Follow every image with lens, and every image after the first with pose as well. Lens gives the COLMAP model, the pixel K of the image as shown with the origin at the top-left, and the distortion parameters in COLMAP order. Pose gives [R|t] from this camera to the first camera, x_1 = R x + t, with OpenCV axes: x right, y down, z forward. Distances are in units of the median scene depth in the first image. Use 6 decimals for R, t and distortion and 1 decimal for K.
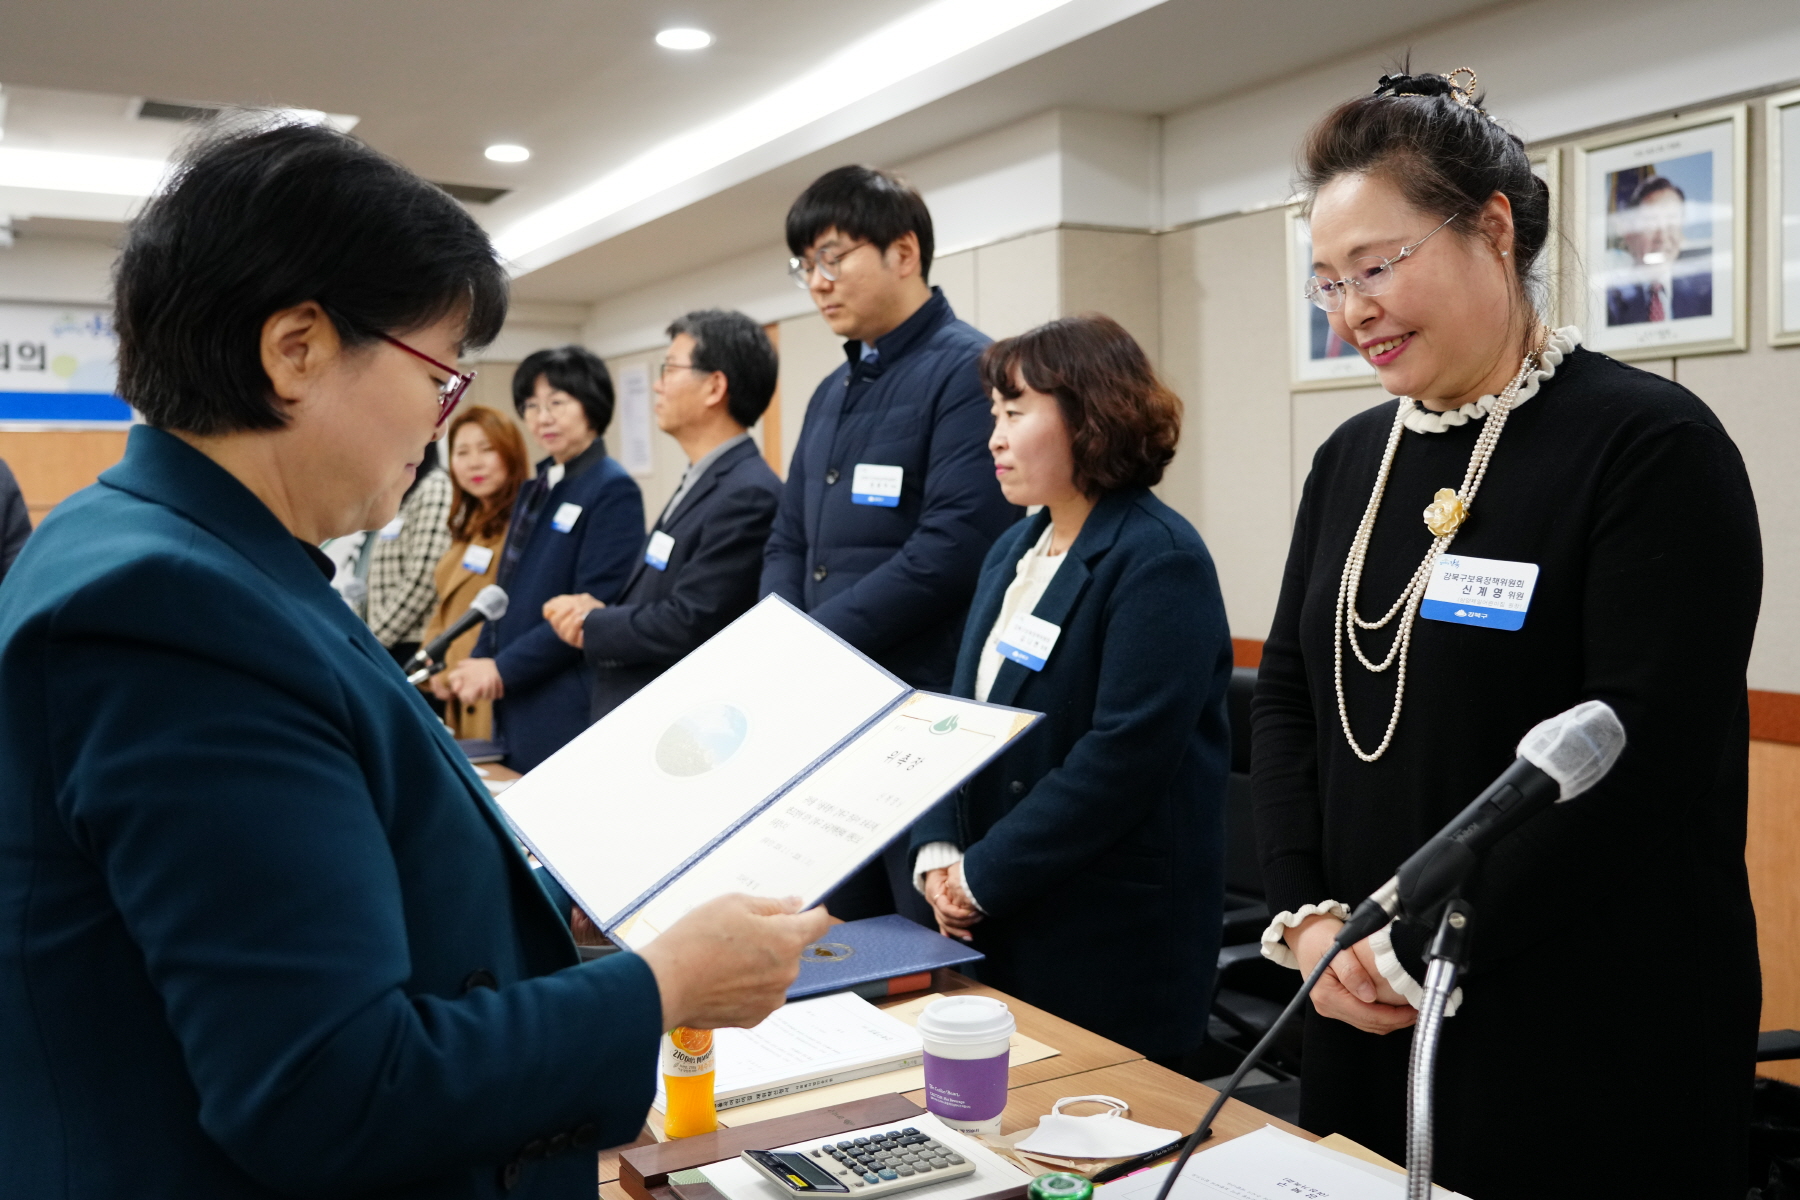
lens RADIAL K [[1643.2, 0, 900.0], [0, 1643.2, 600.0], [0, 0, 1]] dist [0.008754, 0.018279]
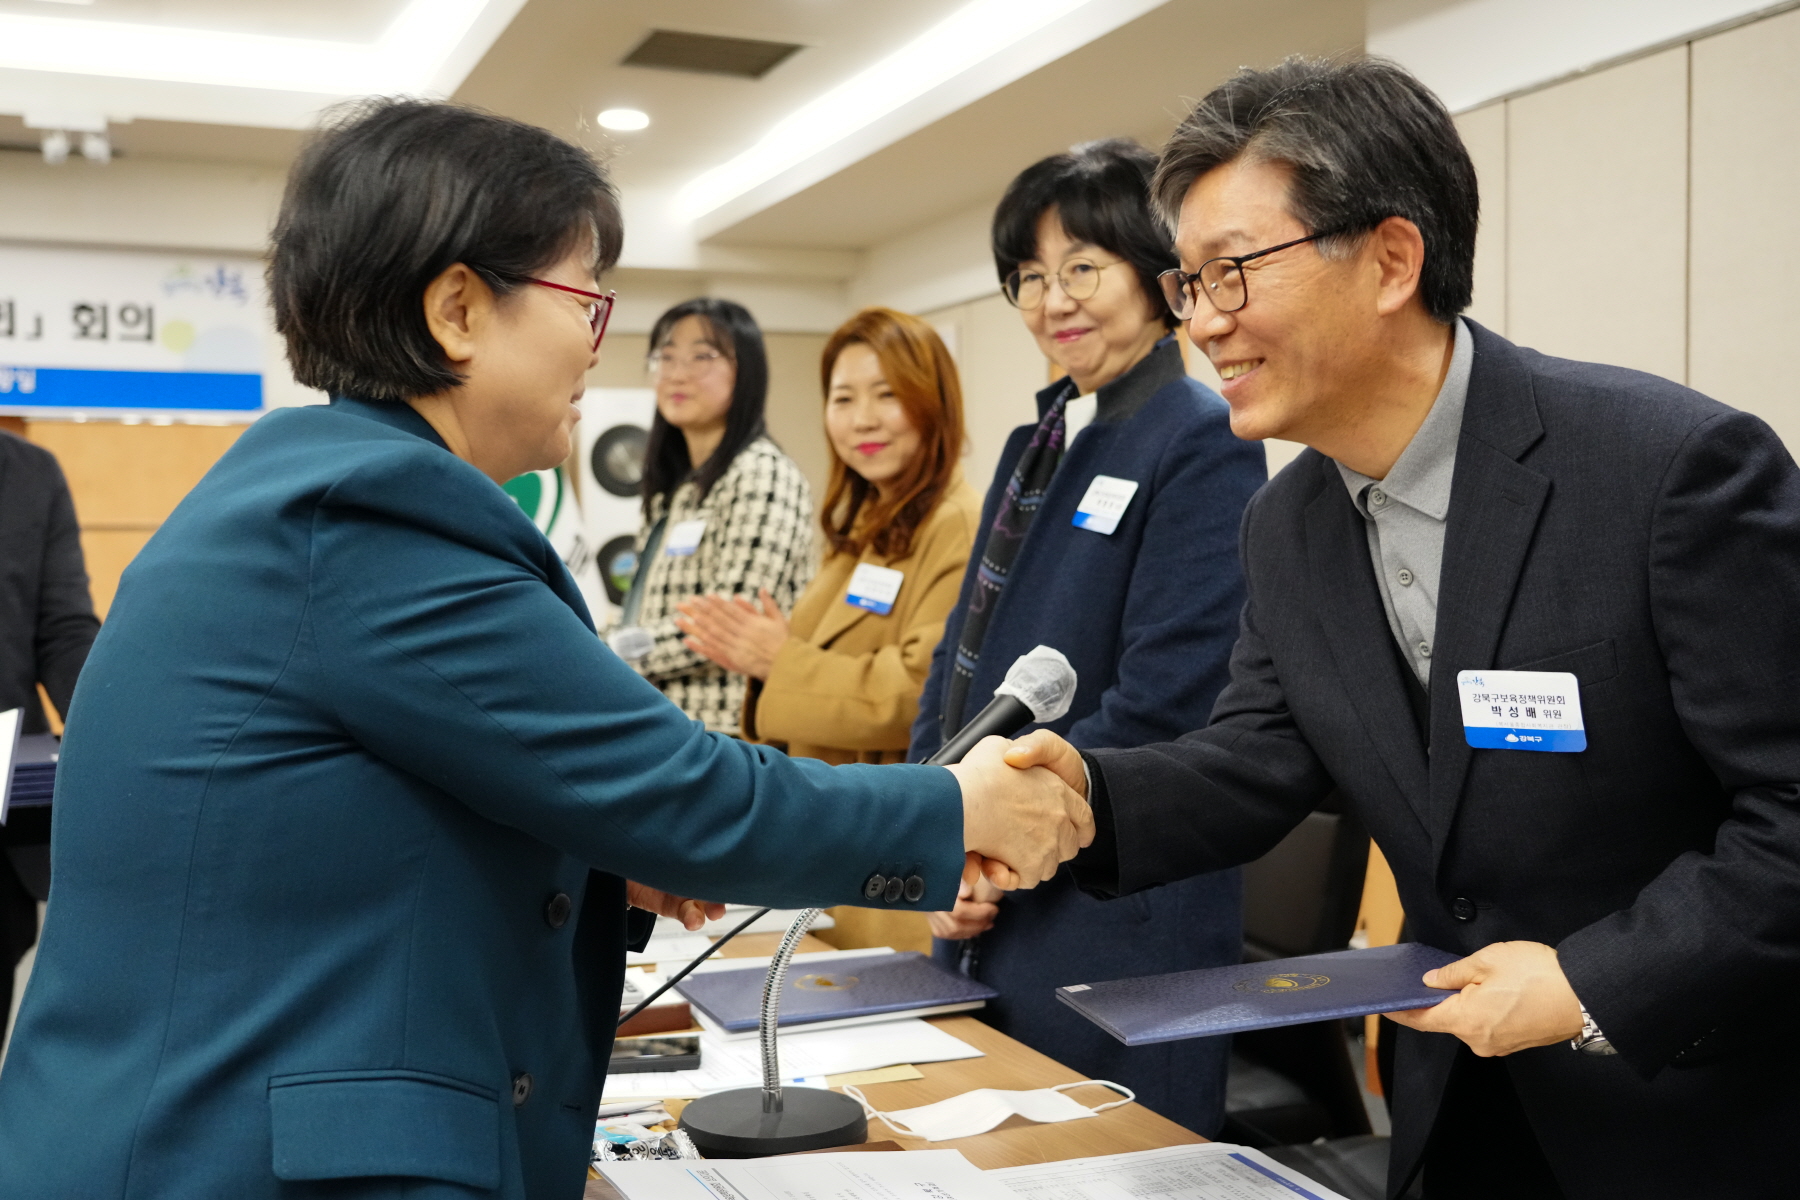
lens RADIAL K [[1892.7, 0, 900.0], [0, 1892.7, 600.0], [0, 0, 1]] dist [0.041344, -0.040969]
pose [[0.993664, 0.004130, -0.112314, -0.159012], [-0.007008, 0.999657, -0.025239, -0.005049], [0.112171, 0.025866, 0.993352, 0.346477]]
